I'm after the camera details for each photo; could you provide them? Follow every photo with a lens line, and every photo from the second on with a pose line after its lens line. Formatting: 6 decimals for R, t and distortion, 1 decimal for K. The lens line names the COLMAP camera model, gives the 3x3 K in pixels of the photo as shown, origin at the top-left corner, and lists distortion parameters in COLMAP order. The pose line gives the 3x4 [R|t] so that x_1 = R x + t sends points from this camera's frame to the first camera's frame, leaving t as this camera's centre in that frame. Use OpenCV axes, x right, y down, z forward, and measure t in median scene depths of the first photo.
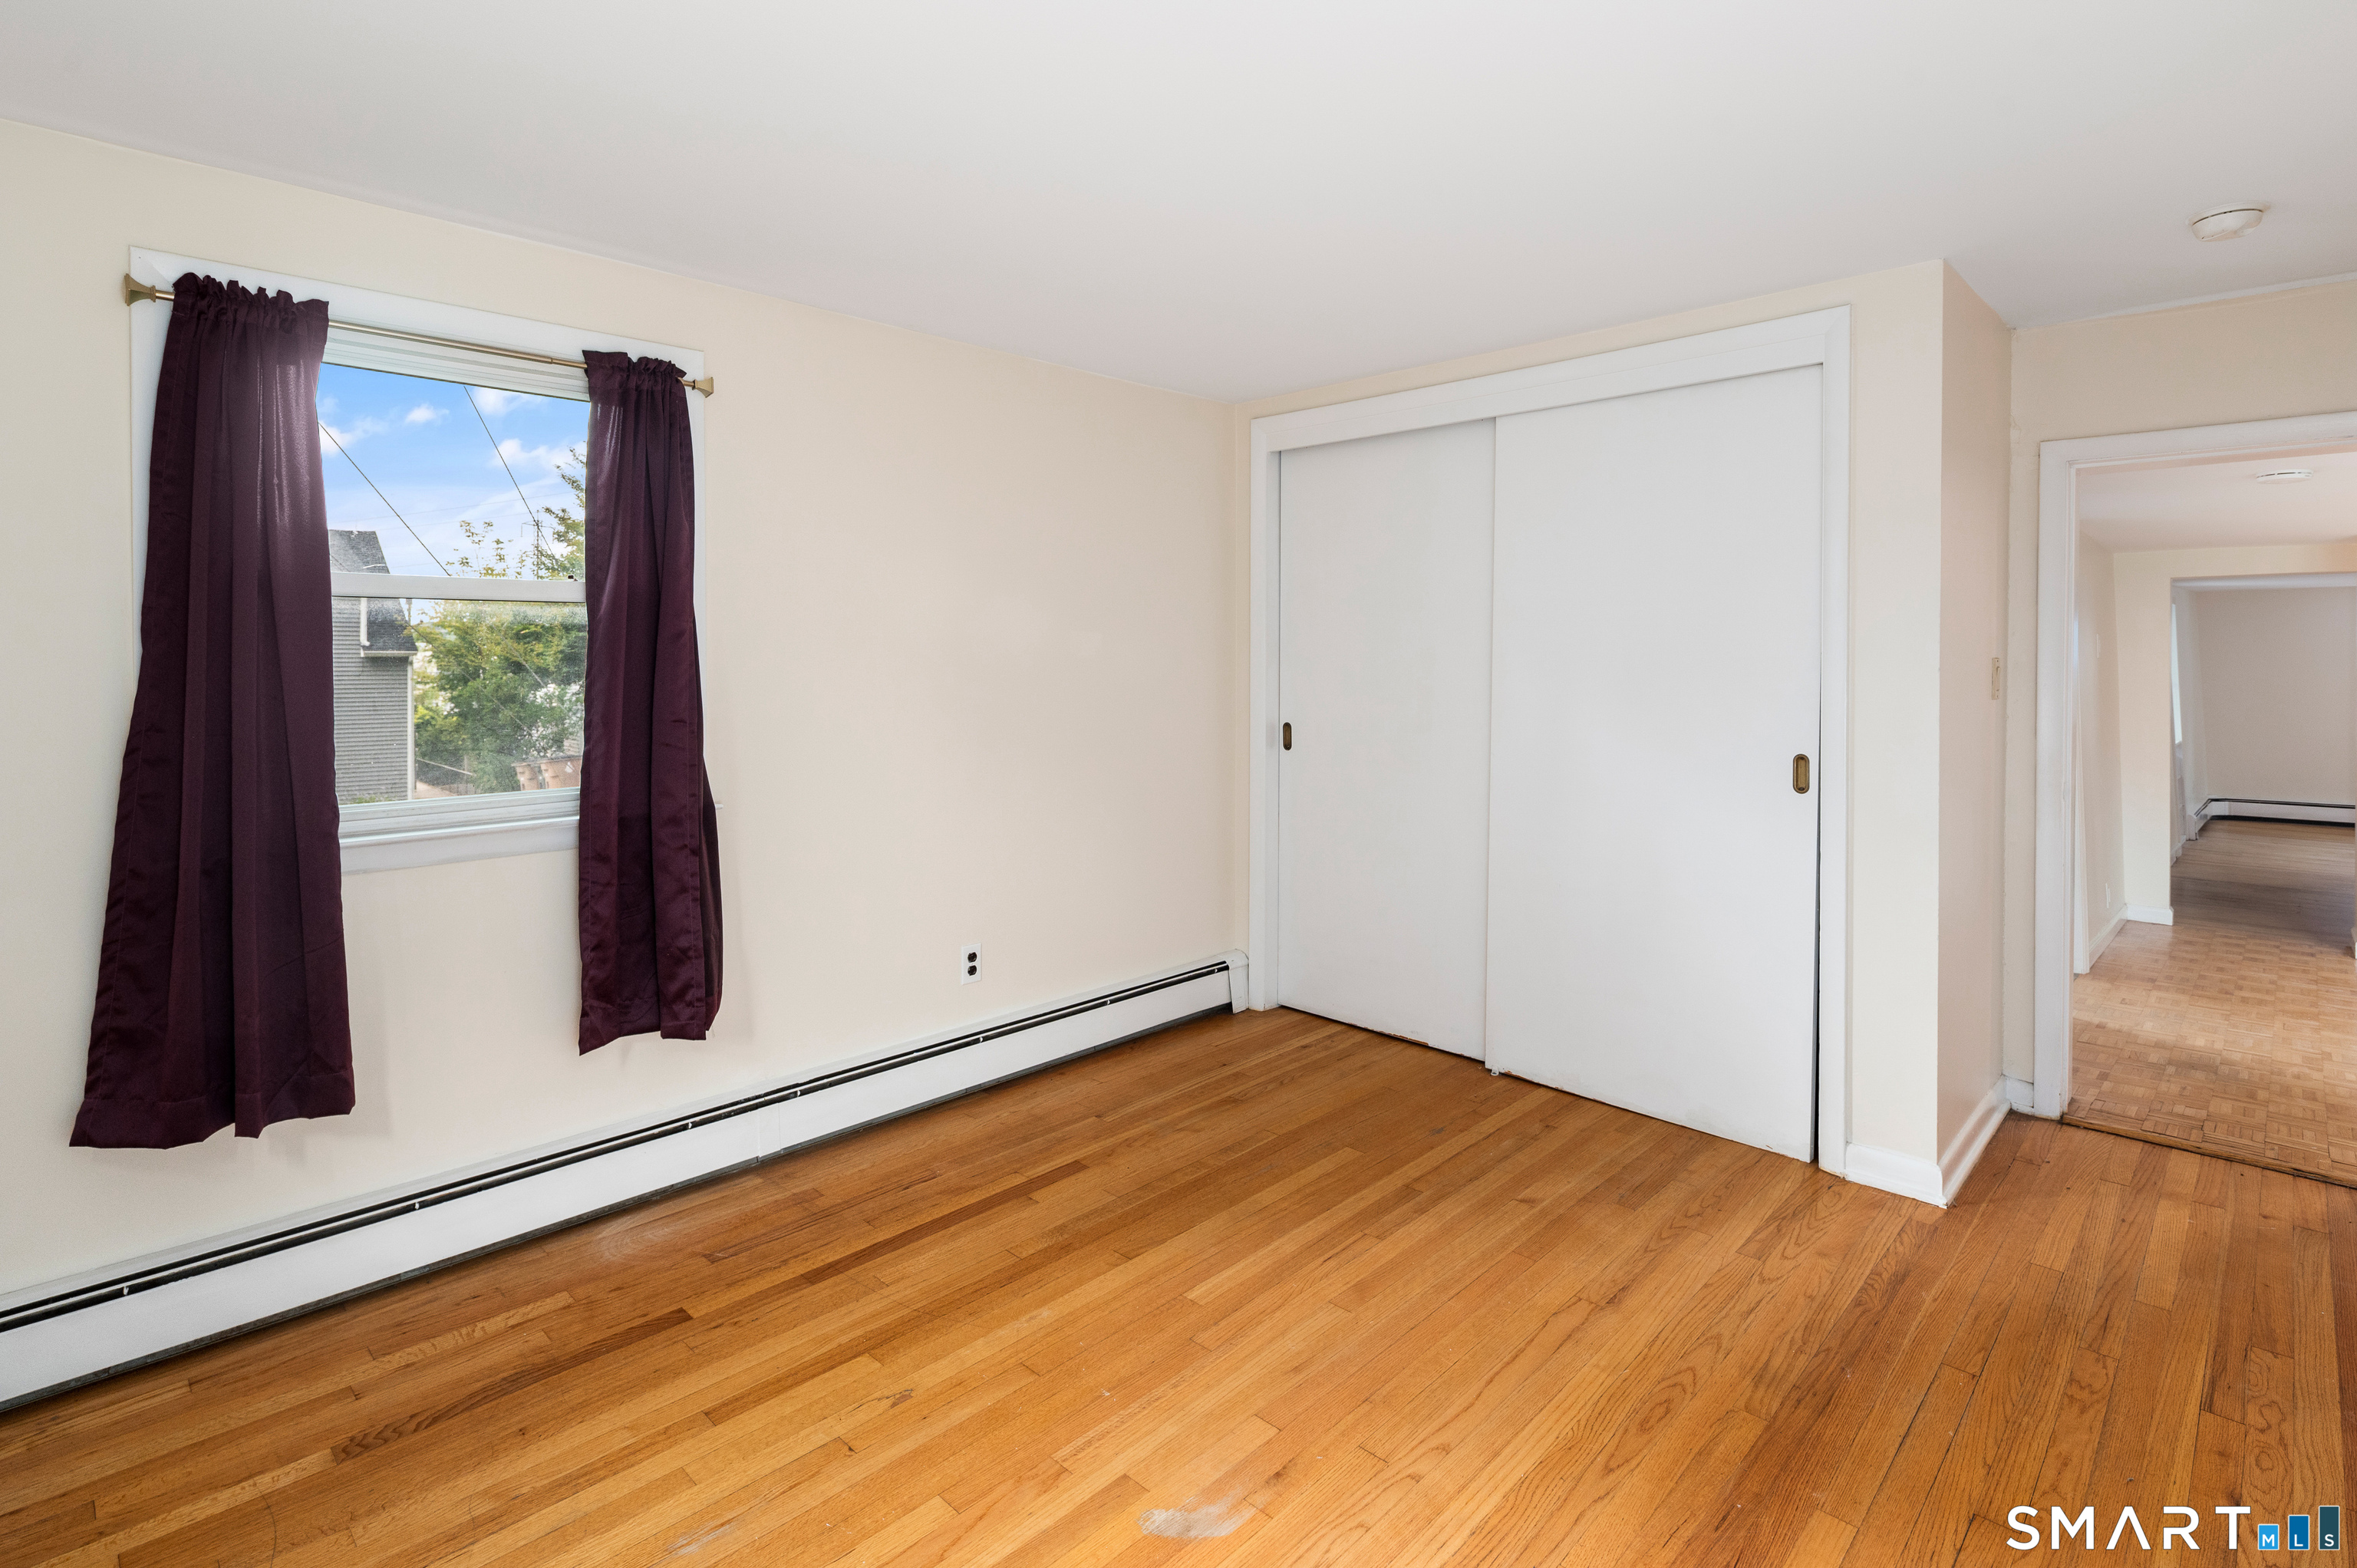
lens RADIAL K [[1147.3, 0, 1183.5], [0, 1147.3, 657.5], [0, 0, 1]] dist [0.001342, -0.000814]
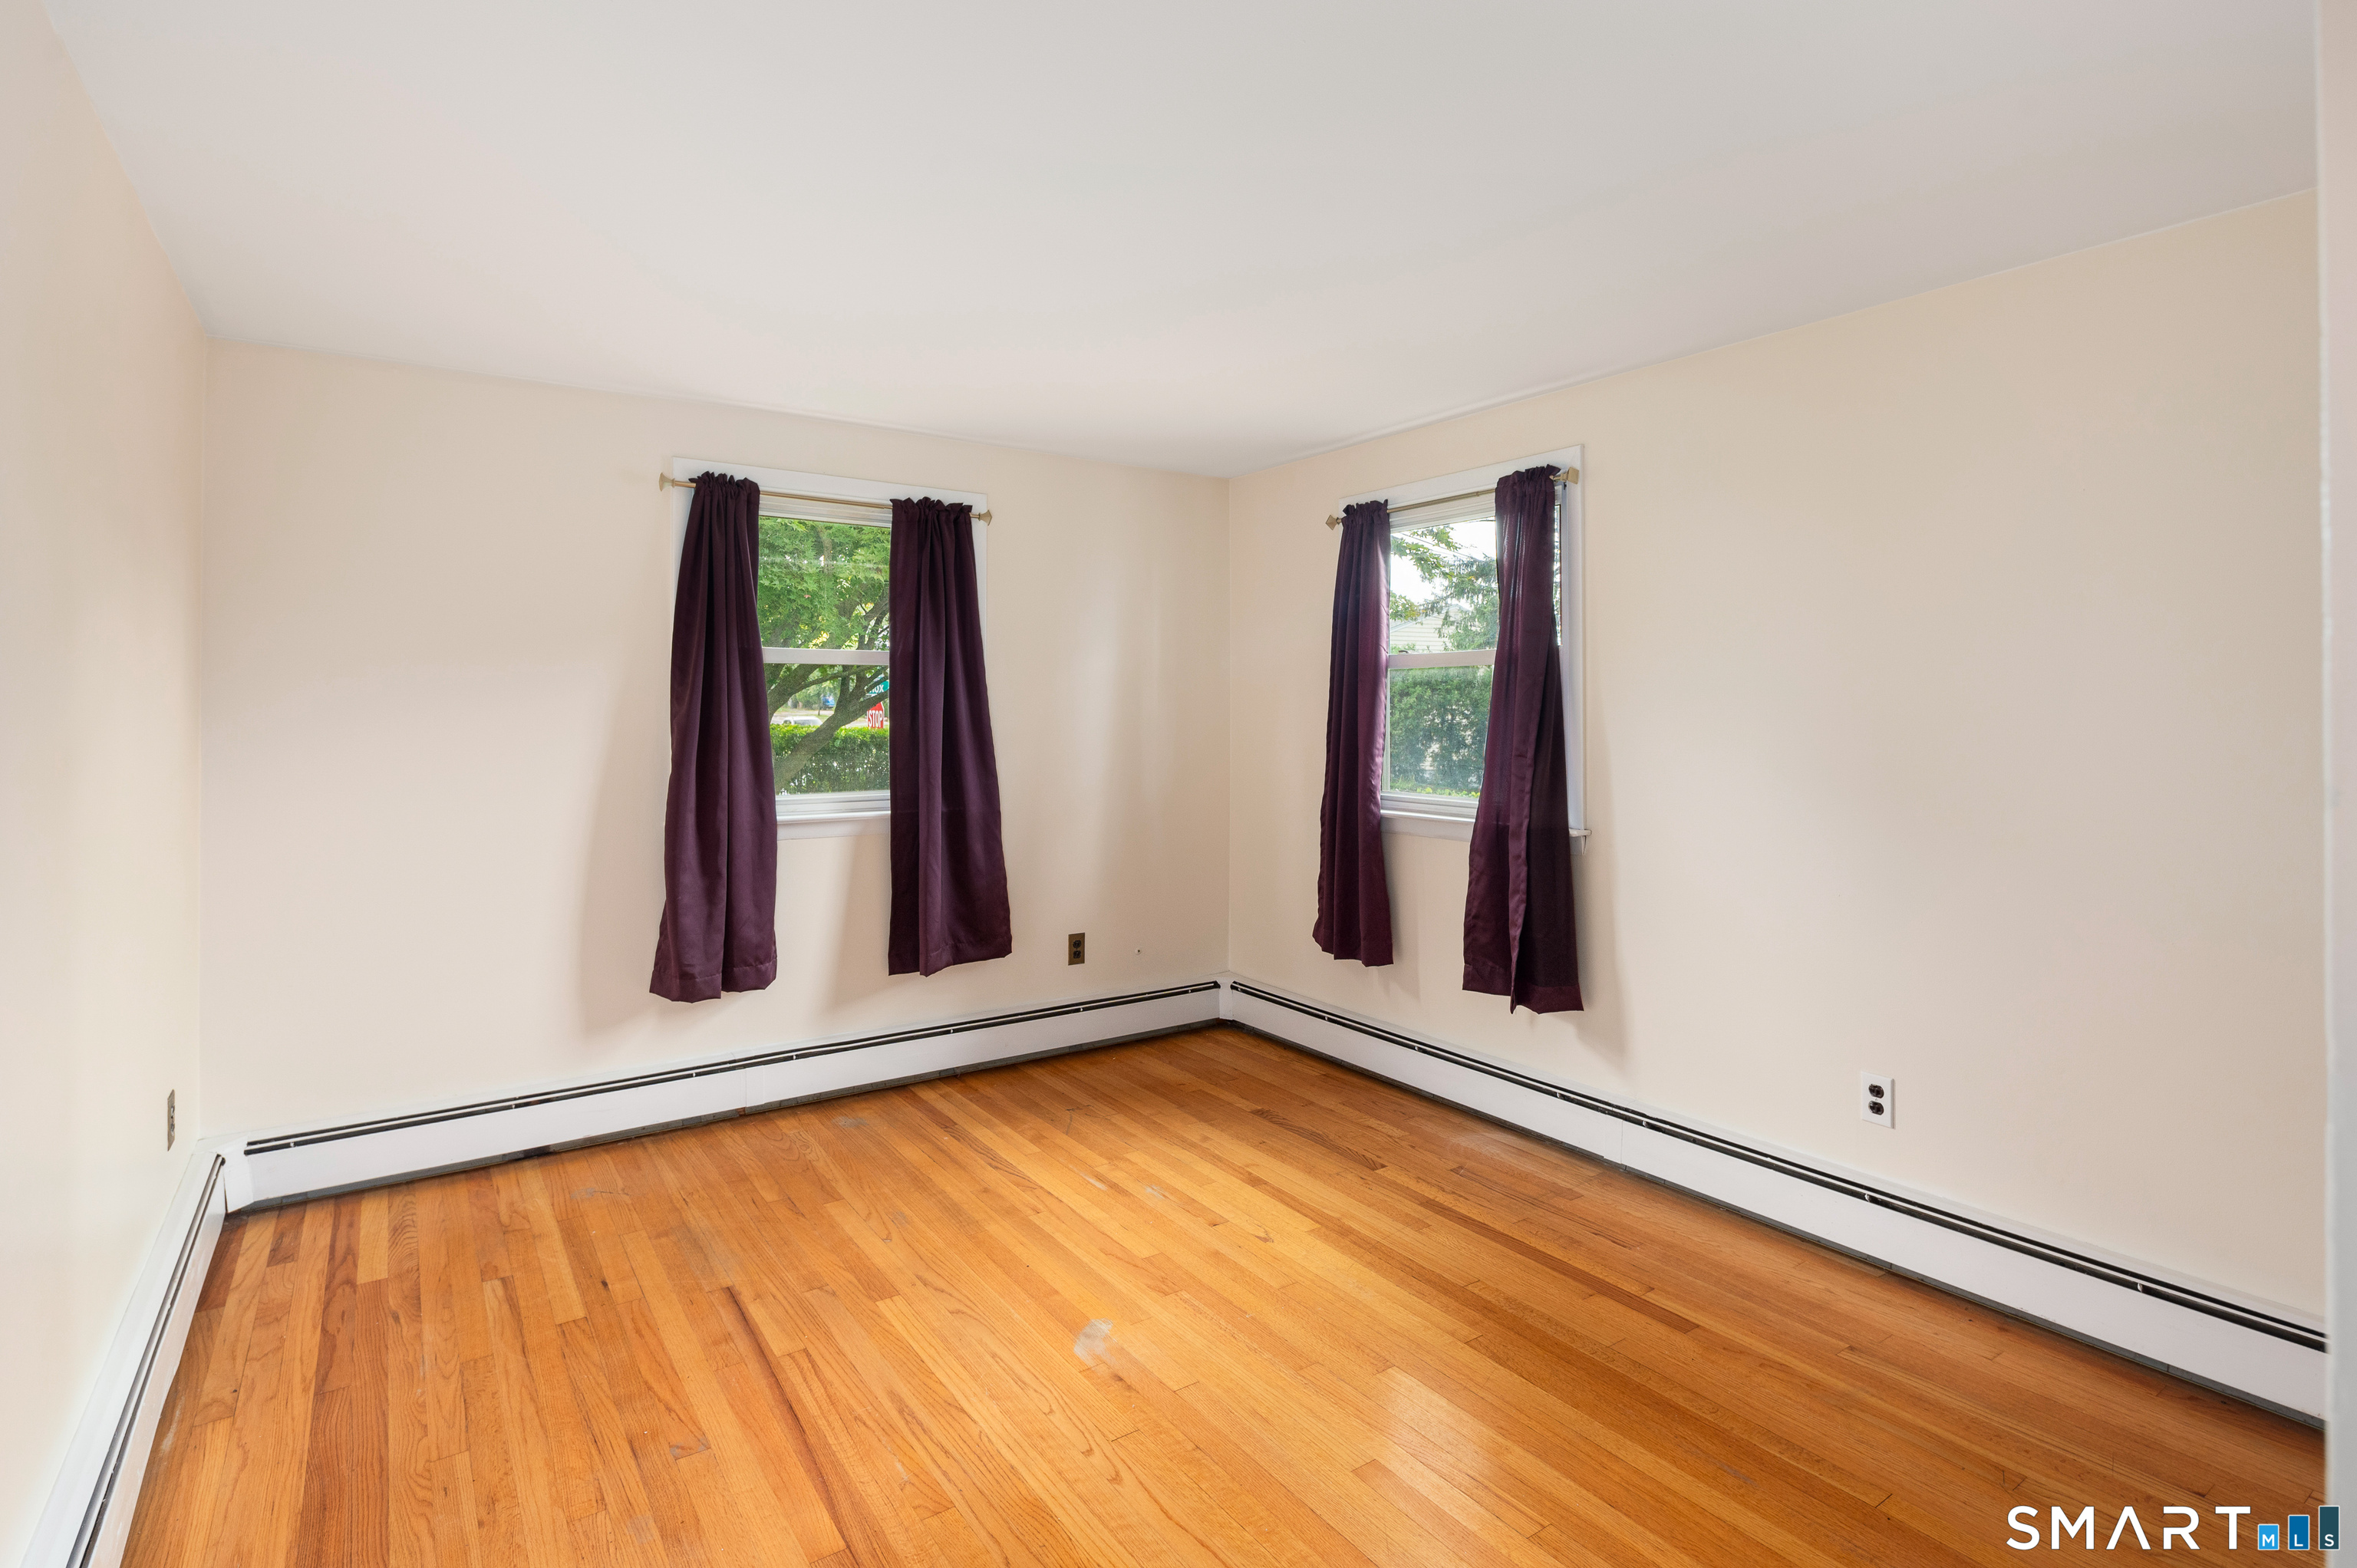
lens RADIAL K [[1164.4, 0, 1197.6], [0, 1164.4, 673.5], [0, 0, 1]] dist [0.000662, -0.002107]
pose [[-0.187946, -0.021040, -0.981954, 0.987683], [0.002375, 0.999758, -0.021876, -0.009429], [0.982176, -0.006443, -0.187851, 1.002265]]
